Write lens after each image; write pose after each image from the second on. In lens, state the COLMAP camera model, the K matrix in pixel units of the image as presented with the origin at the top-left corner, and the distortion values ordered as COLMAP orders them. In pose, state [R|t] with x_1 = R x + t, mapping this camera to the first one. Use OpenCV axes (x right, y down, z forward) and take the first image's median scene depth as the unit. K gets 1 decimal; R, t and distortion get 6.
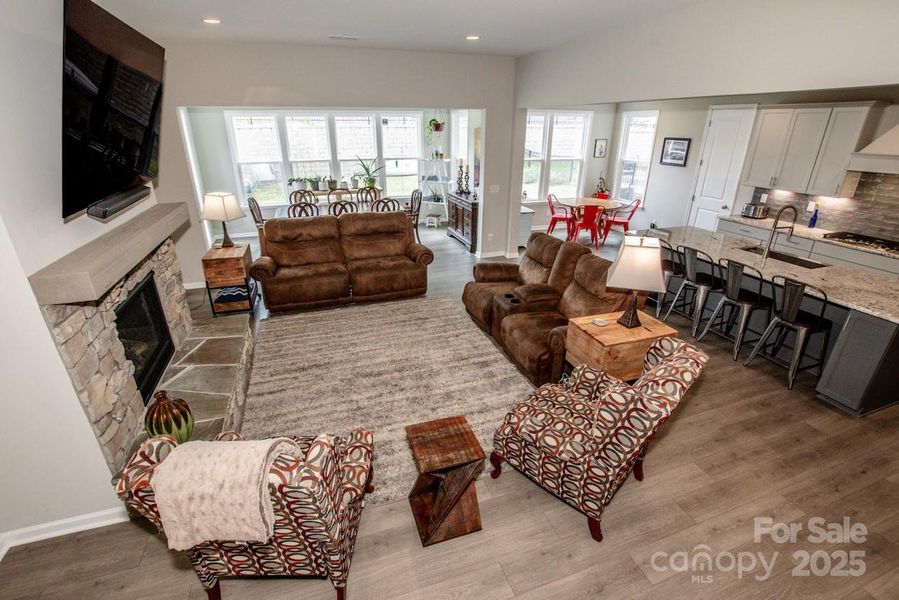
lens RADIAL K [[405.9, 0, 445.8], [0, 405.9, 296.4], [0, 0, 1]] dist [-0.029933, 0.002603]
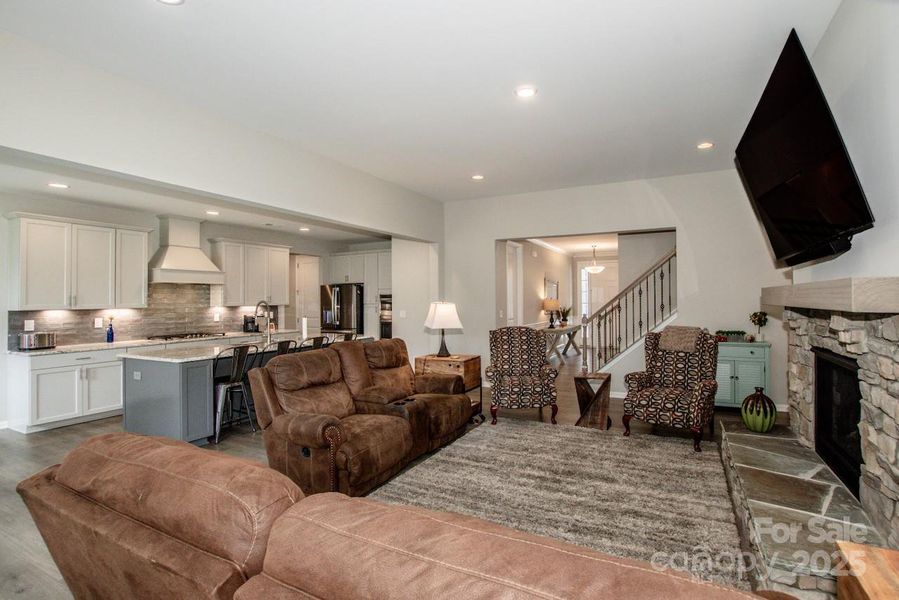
lens RADIAL K [[405.9, 0, 481.0], [0, 405.9, 291.9], [0, 0, 1]] dist [-0.029933, 0.002603]
pose [[-0.711987, 0.016178, 0.702007, -0.417304], [0.277394, 0.924900, 0.260023, -0.285665], [-0.645080, 0.379865, -0.663004, 0.994841]]
